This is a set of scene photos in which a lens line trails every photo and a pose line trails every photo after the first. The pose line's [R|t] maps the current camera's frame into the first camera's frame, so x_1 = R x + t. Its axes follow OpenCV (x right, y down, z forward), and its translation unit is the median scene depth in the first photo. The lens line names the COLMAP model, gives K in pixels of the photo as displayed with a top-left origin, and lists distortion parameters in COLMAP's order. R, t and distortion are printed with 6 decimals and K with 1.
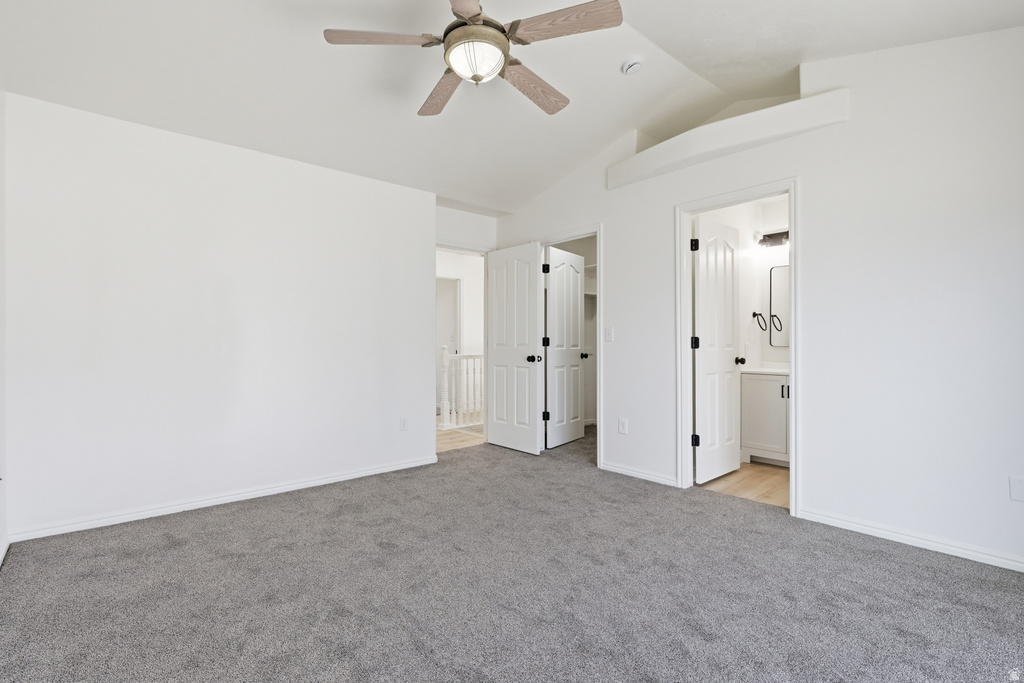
lens RADIAL K [[475.8, 0, 512.0], [0, 475.8, 341.5], [0, 0, 1]] dist [-0.000864, -0.000062]
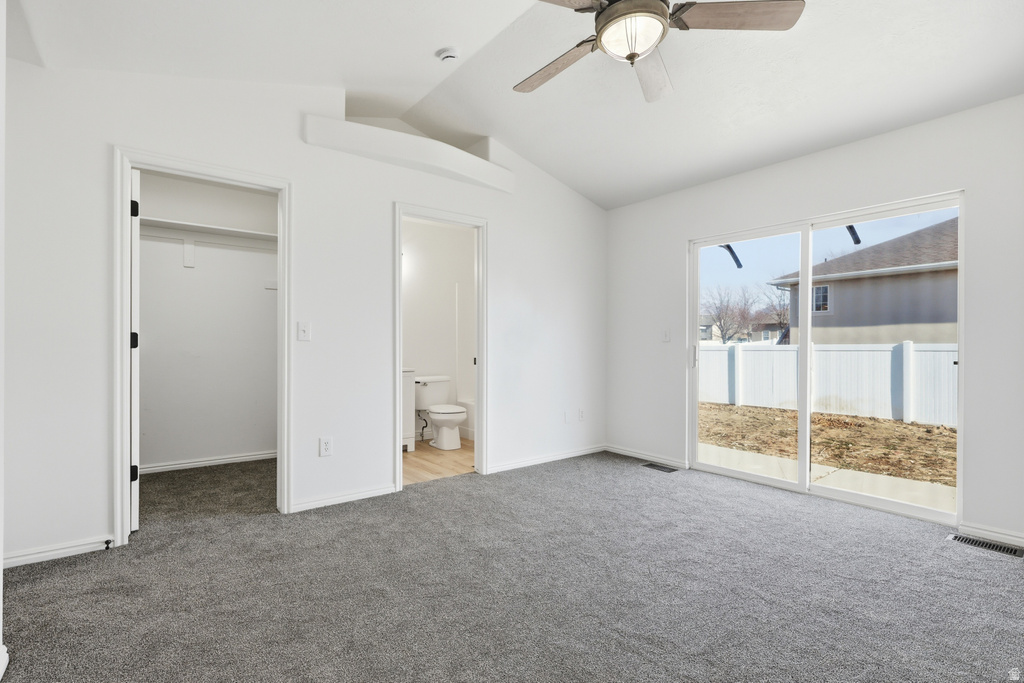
lens RADIAL K [[480.4, 0, 507.8], [0, 480.4, 344.3], [0, 0, 1]] dist [0.002731, 0.000195]
pose [[0.061703, -0.000321, 0.998094, -0.608591], [-0.009363, 0.999956, 0.000900, 0.001751], [-0.998051, -0.009401, 0.061697, 0.704487]]
